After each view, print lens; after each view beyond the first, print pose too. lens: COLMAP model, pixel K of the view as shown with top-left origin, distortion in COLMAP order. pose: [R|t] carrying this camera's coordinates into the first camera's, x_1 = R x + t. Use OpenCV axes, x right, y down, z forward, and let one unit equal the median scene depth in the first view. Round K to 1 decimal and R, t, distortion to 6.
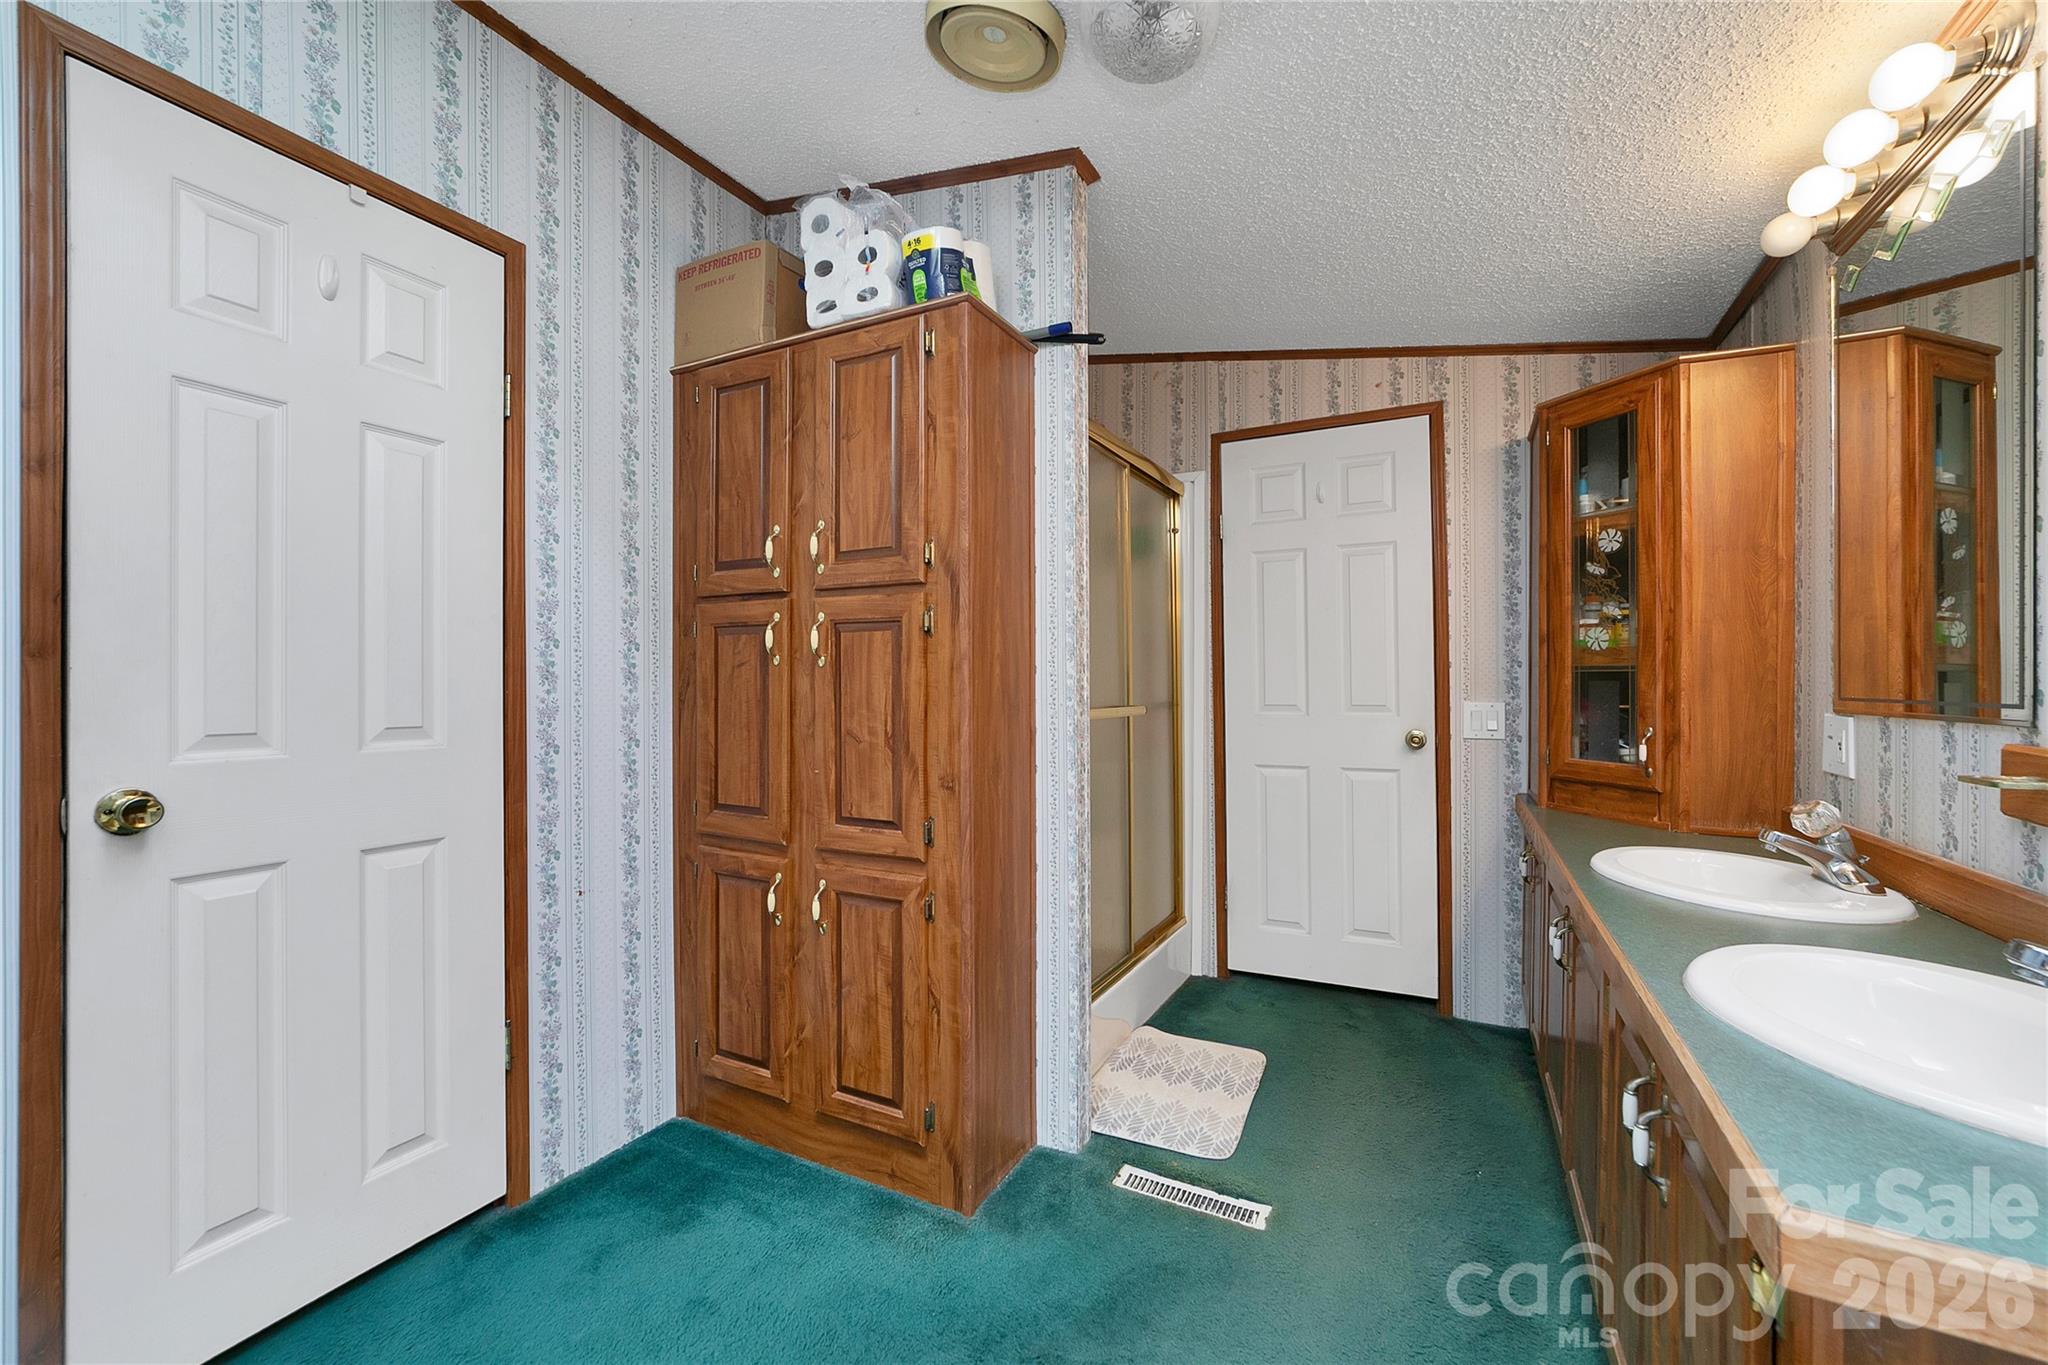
lens RADIAL K [[844.1, 0, 1036.9], [0, 844.1, 679.8], [0, 0, 1]] dist [-0.002796, -0.000060]
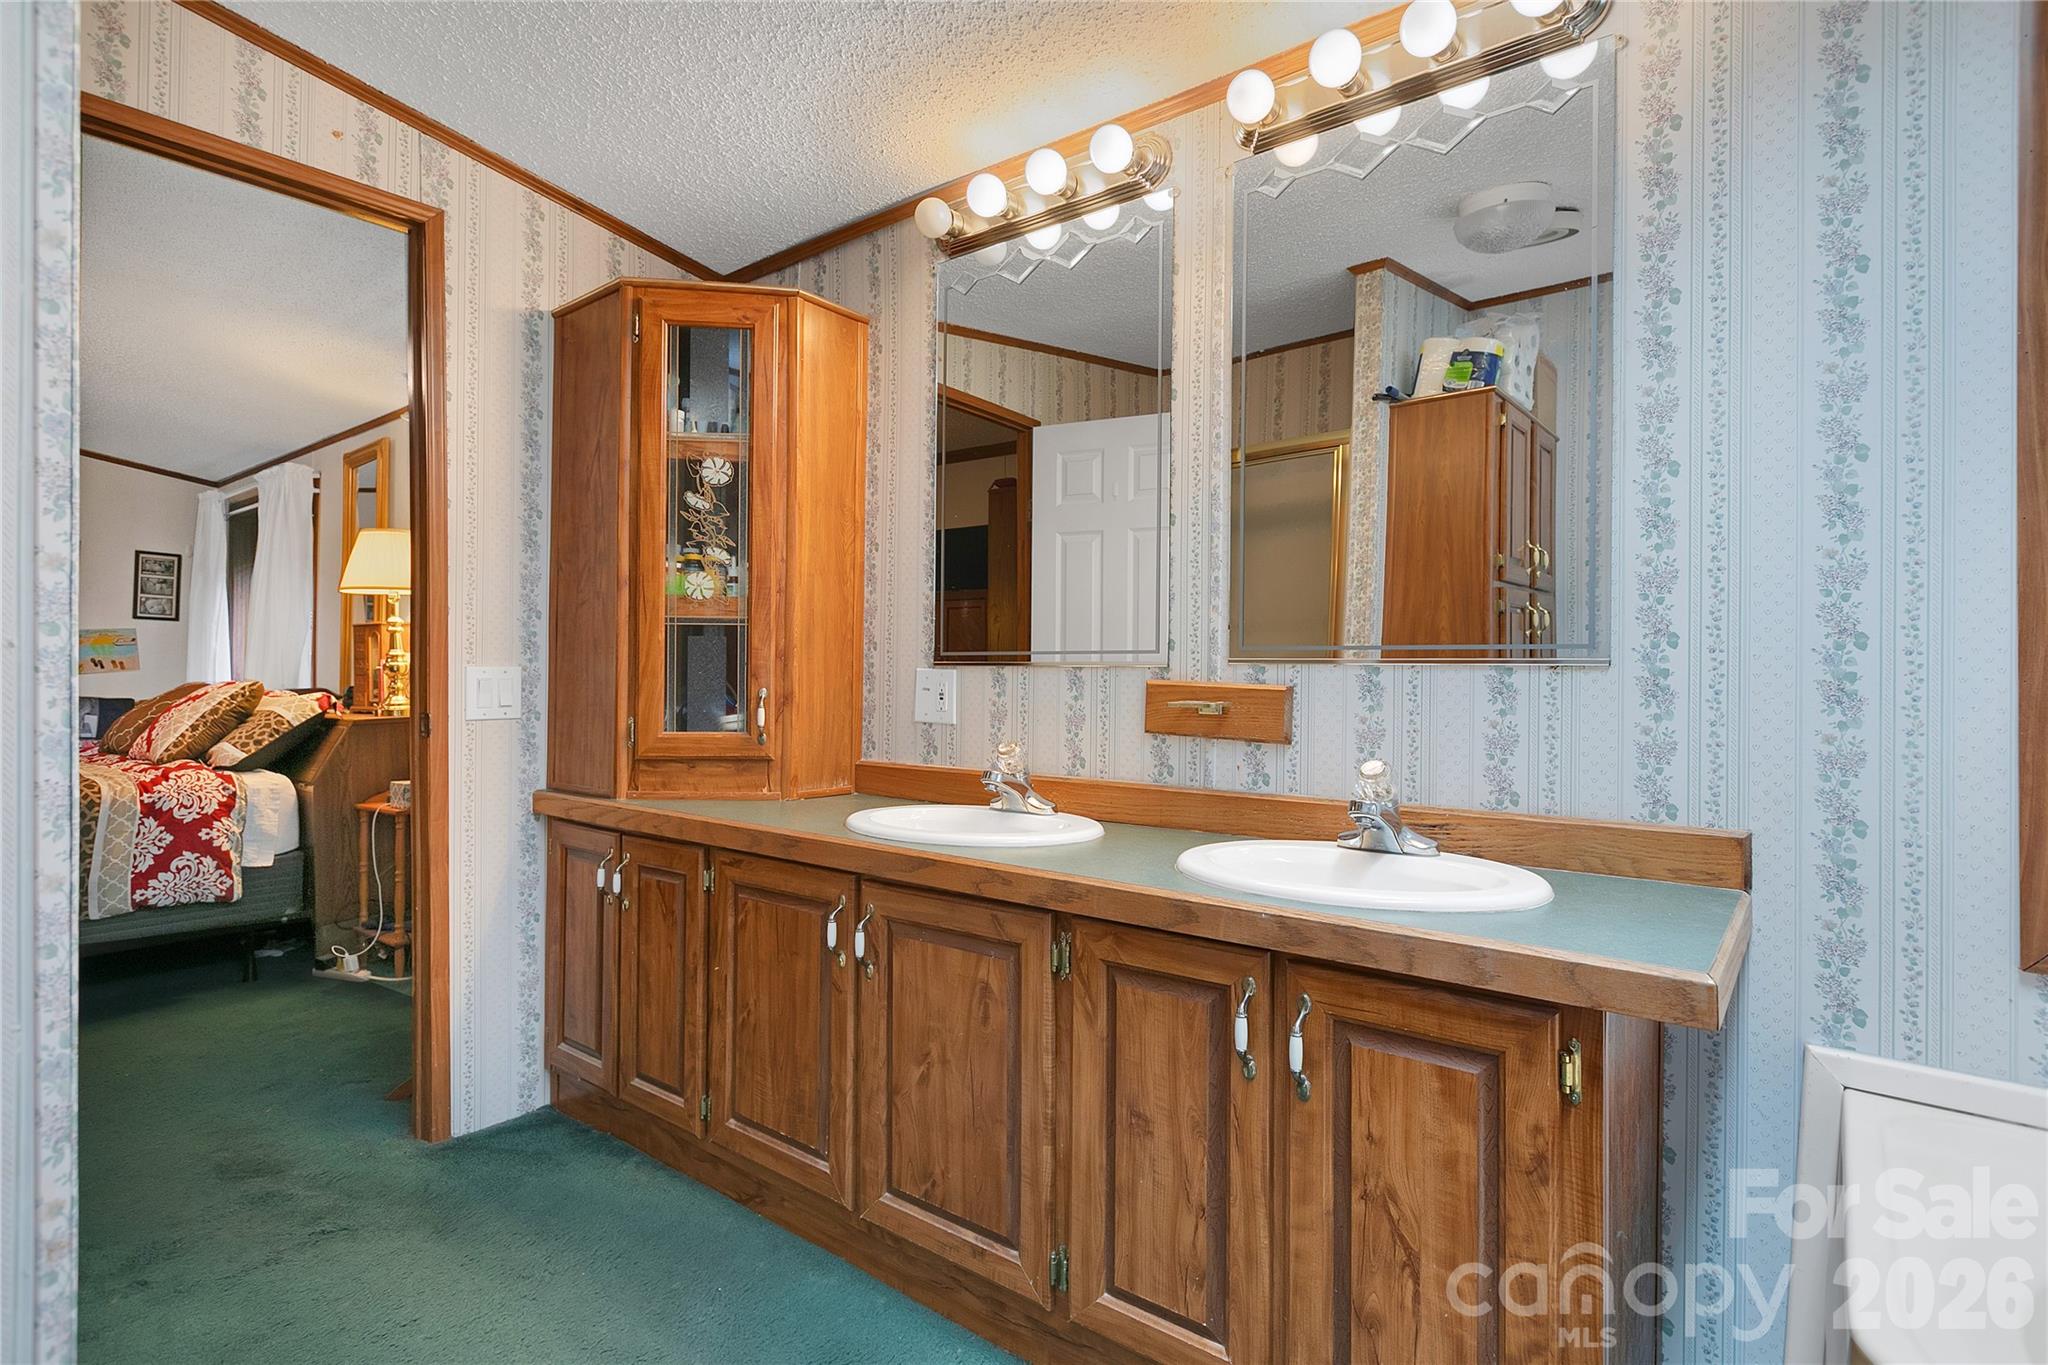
lens RADIAL K [[1022.4, 0, 1029.4], [0, 1022.4, 667.2], [0, 0, 1]] dist [-0.001462, 0.000807]
pose [[0.183095, 0.007989, 0.983063, -0.271883], [-0.004083, 0.999965, -0.007366, 0.038414], [-0.983087, -0.002665, 0.183121, 0.493043]]
